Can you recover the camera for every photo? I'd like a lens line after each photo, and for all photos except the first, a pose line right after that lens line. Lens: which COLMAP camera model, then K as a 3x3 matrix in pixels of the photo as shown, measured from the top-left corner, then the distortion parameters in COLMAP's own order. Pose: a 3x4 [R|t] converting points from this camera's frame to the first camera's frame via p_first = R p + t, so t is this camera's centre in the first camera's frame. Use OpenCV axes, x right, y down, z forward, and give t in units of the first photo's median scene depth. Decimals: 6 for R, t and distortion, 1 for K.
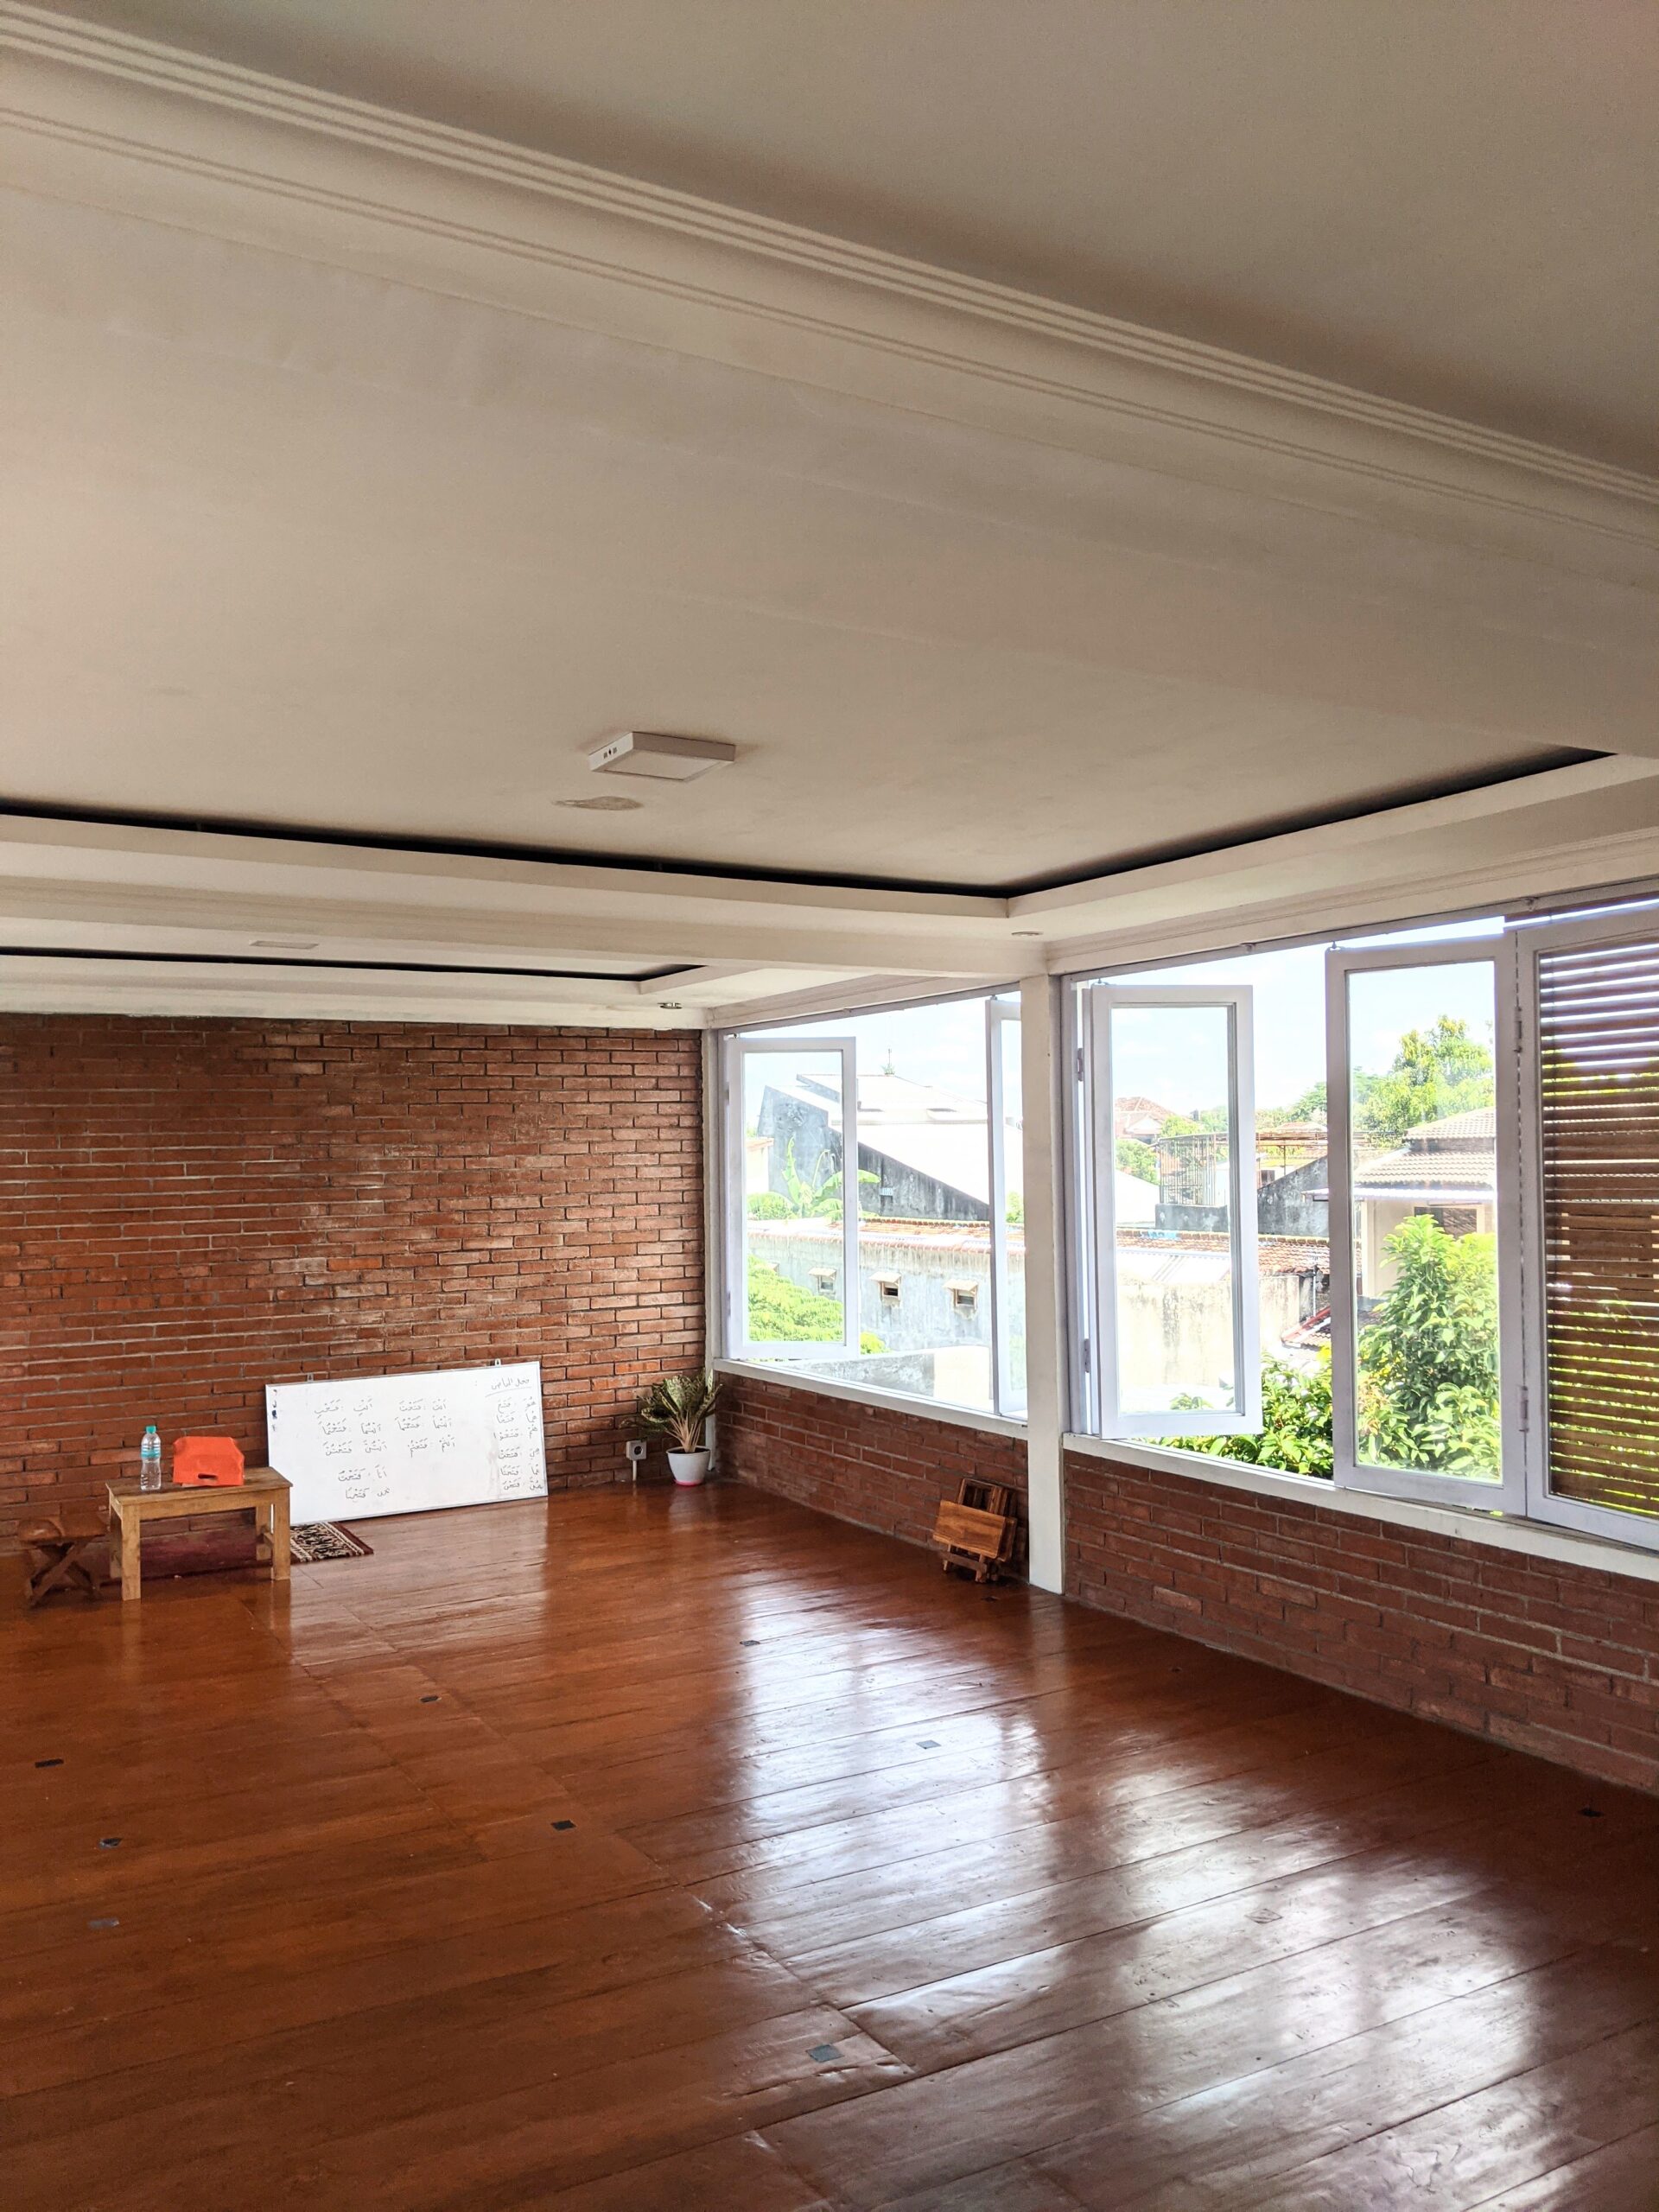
lens RADIAL K [[1760.9, 0, 829.5], [0, 1760.9, 1106.0], [0, 0, 1]] dist [0.037075, -0.005984]
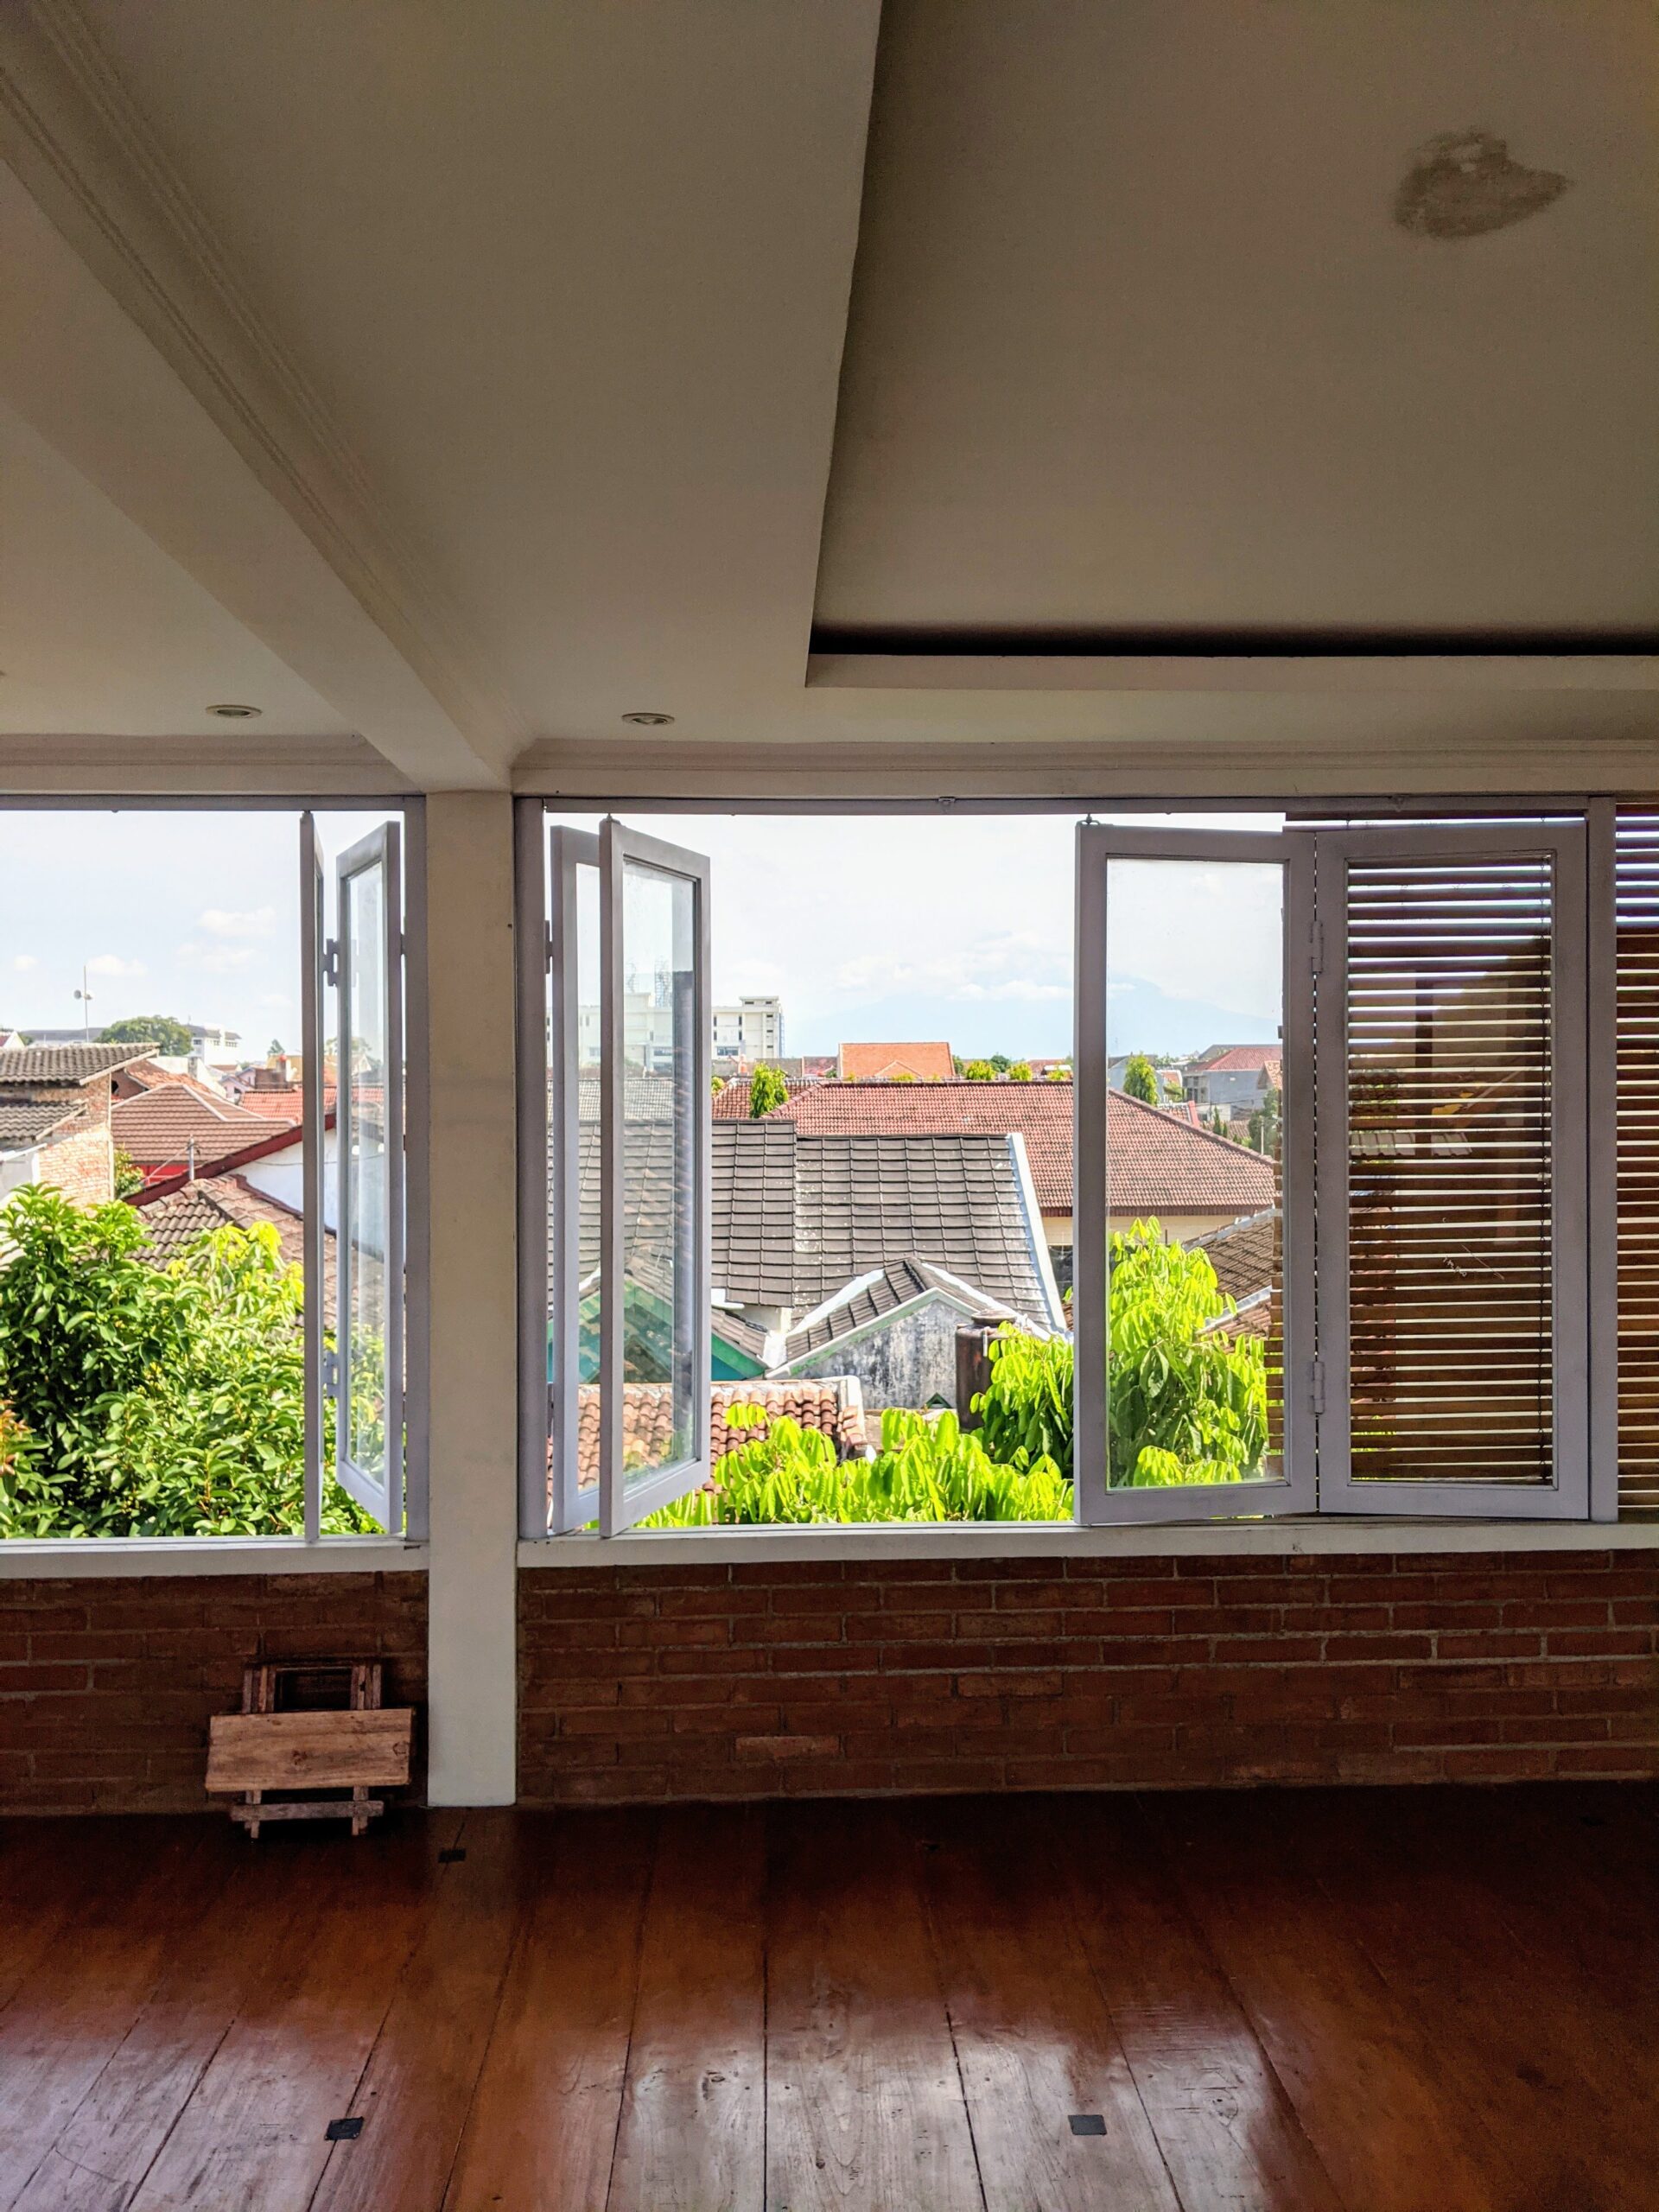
lens RADIAL K [[1760.9, 0, 829.5], [0, 1760.9, 1106.0], [0, 0, 1]] dist [0.037075, -0.005984]
pose [[0.461606, 0.004924, 0.887072, -0.356336], [-0.027320, 0.999589, 0.008668, 0.024112], [-0.886664, -0.028236, 0.461551, 0.605366]]
